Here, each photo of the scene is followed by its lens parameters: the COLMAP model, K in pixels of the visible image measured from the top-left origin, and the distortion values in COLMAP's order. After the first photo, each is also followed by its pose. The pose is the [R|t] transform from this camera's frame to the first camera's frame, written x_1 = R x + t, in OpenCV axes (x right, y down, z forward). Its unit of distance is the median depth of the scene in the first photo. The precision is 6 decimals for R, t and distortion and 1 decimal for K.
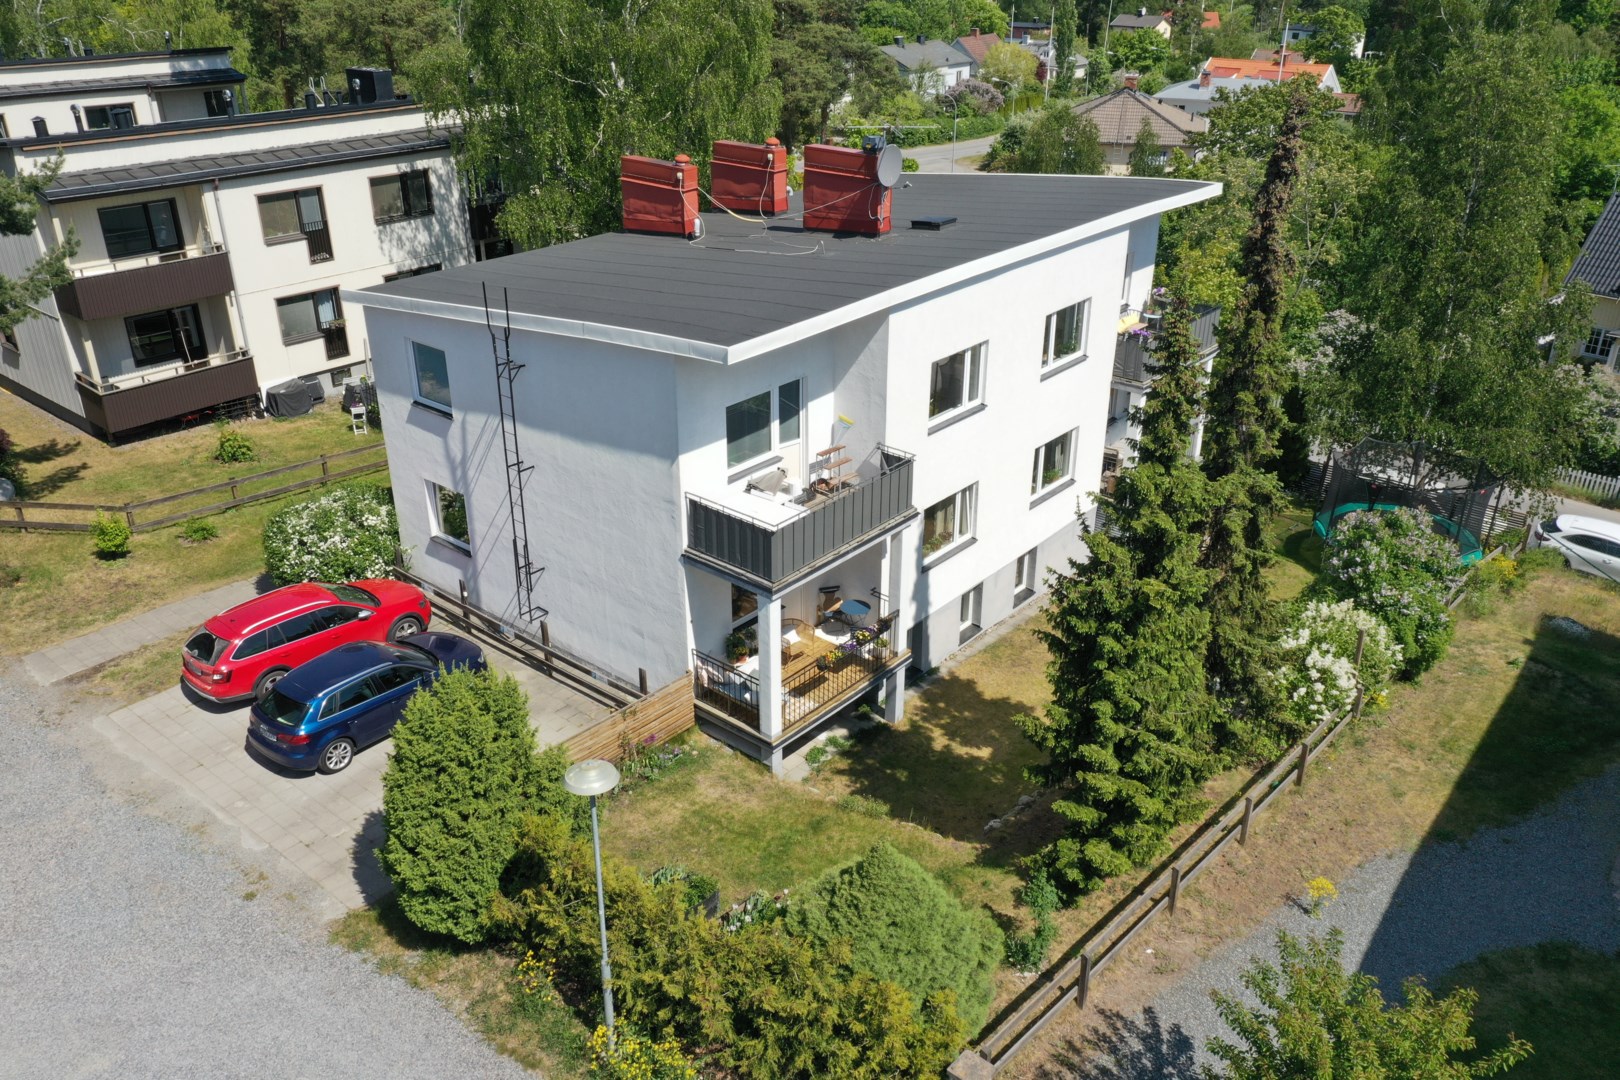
lens RADIAL K [[1307.5, 0, 810.0], [0, 1307.5, 540.0], [0, 0, 1]] dist [-0.005724, -0.003418]
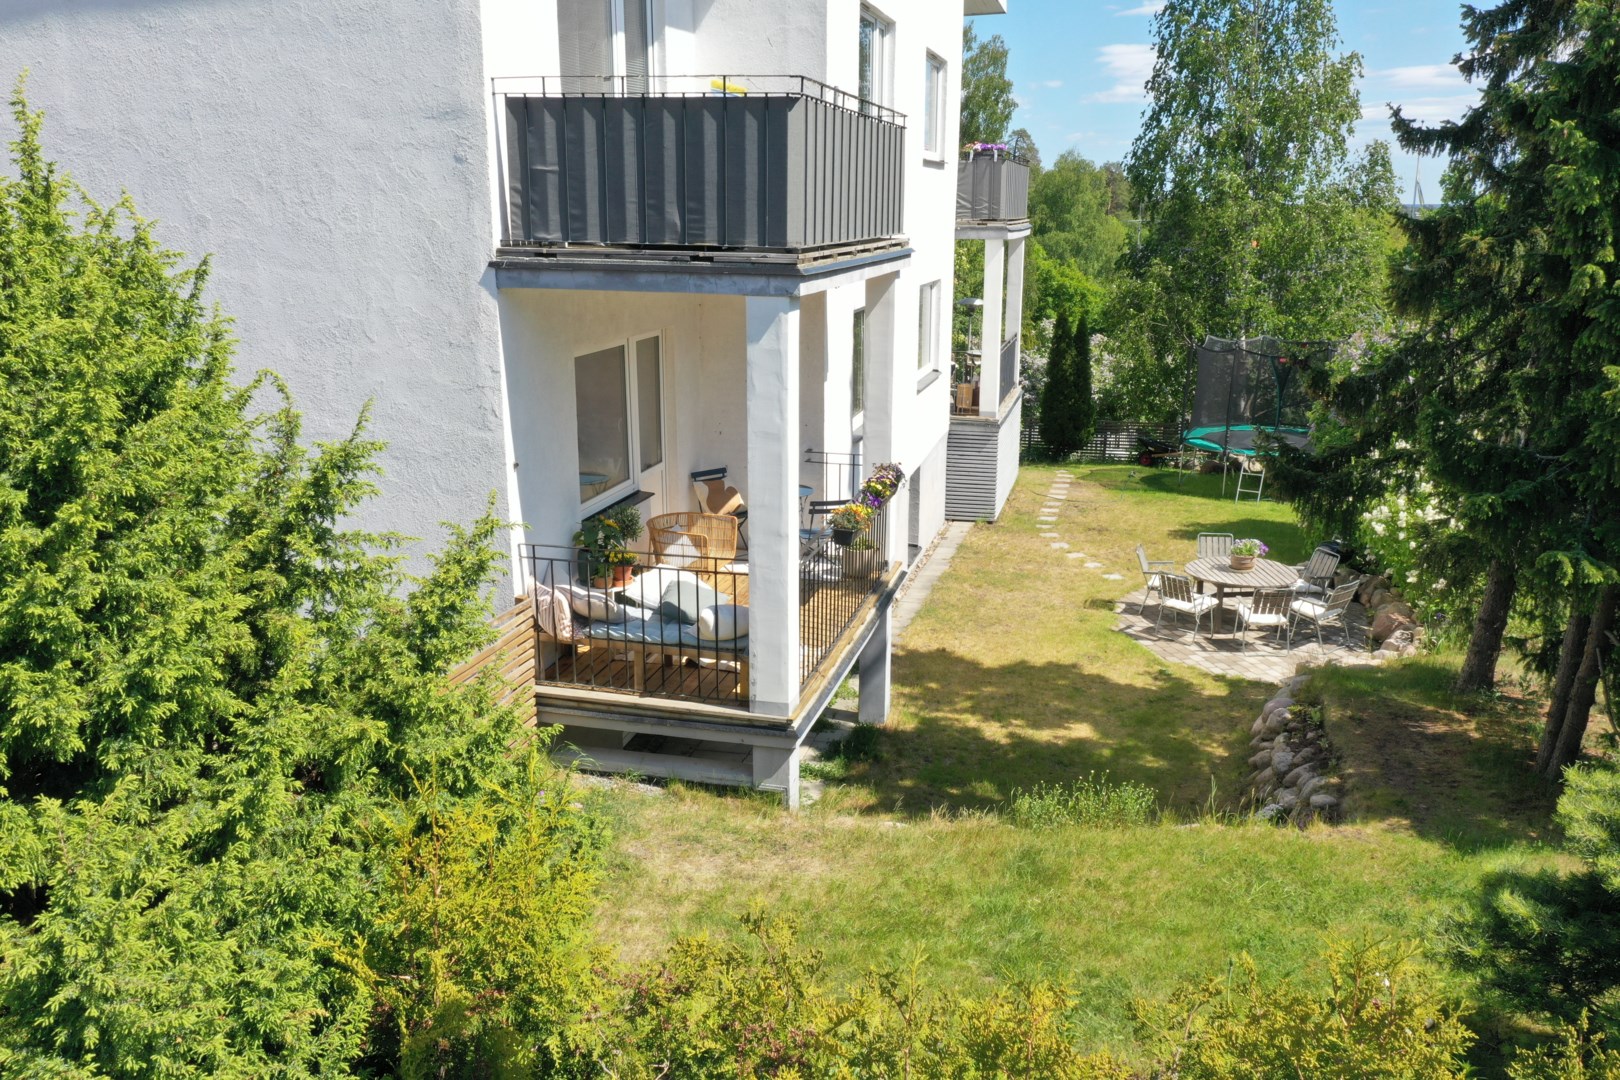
lens RADIAL K [[1273.0, 0, 810.0], [0, 1273.0, 540.0], [0, 0, 1]] dist [-0.000580, -0.001036]
pose [[0.902894, -0.113329, 0.414655, -0.163082], [0.187857, 0.971659, -0.143487, 0.147174], [-0.386642, 0.207449, 0.898595, 0.608570]]
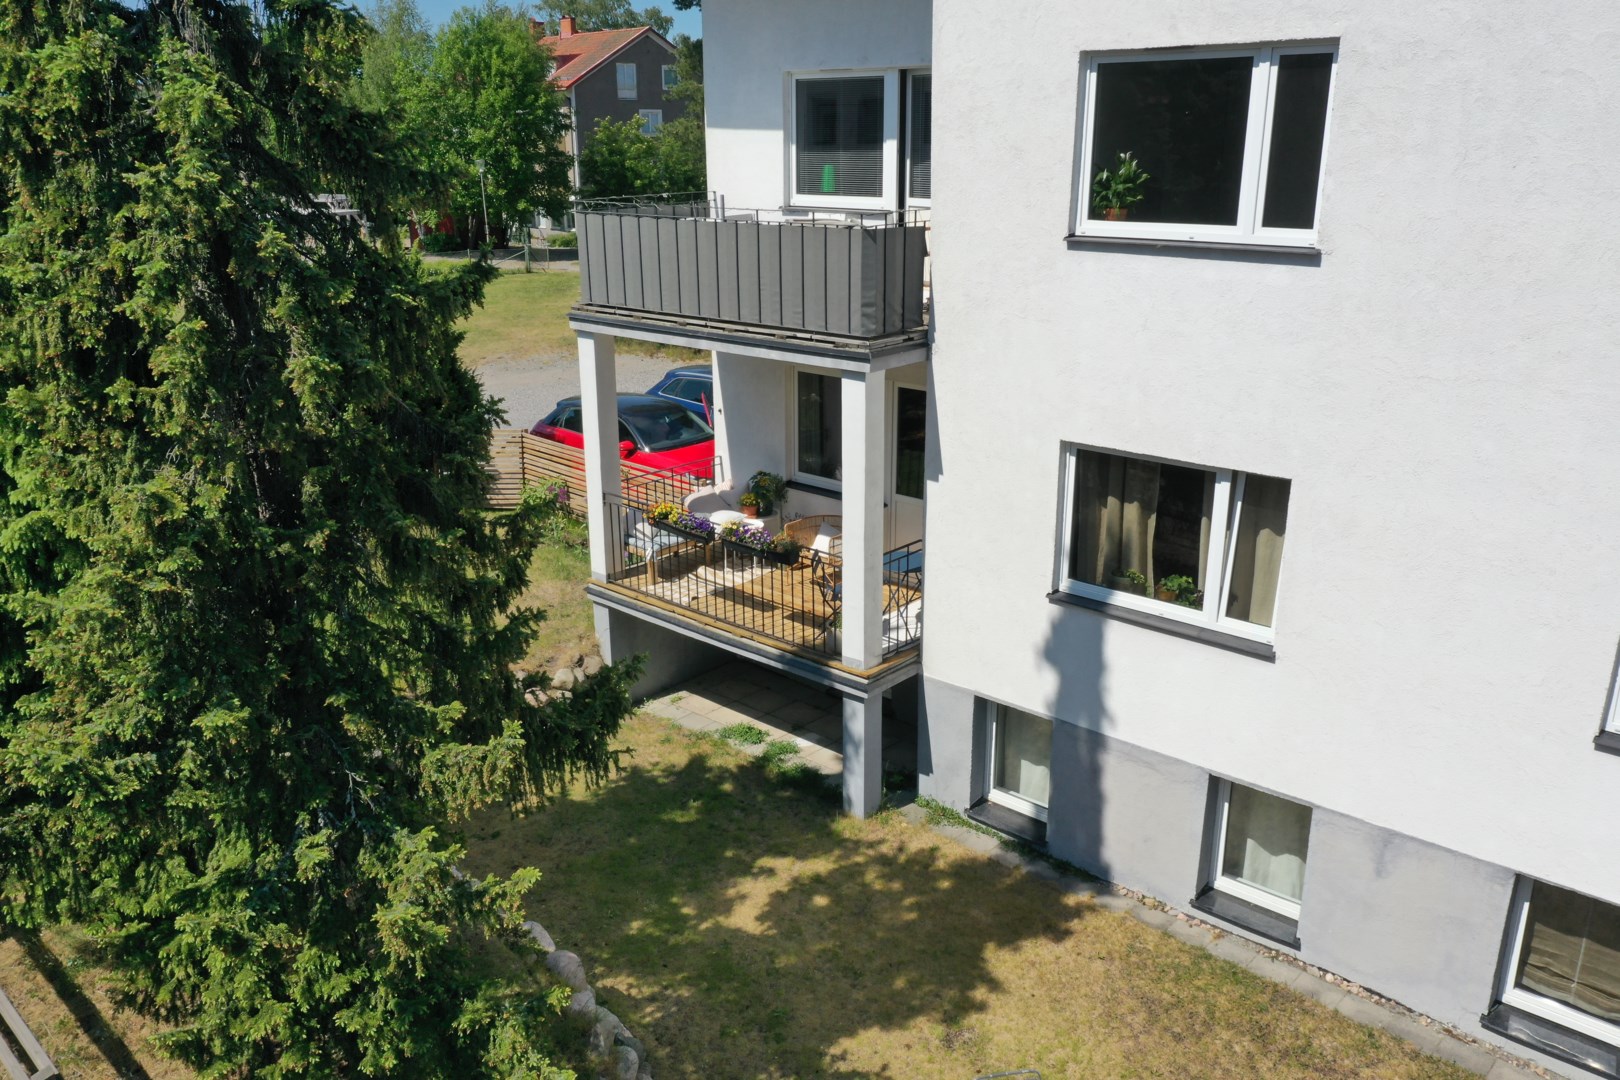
lens RADIAL K [[1273.0, 0, 810.0], [0, 1273.0, 540.0], [0, 0, 1]] dist [-0.000580, -0.001036]
pose [[-0.043374, 0.298993, -0.953269, 0.523527], [-0.421246, 0.859729, 0.288821, -0.084225], [0.905909, 0.414088, 0.088660, 0.966803]]
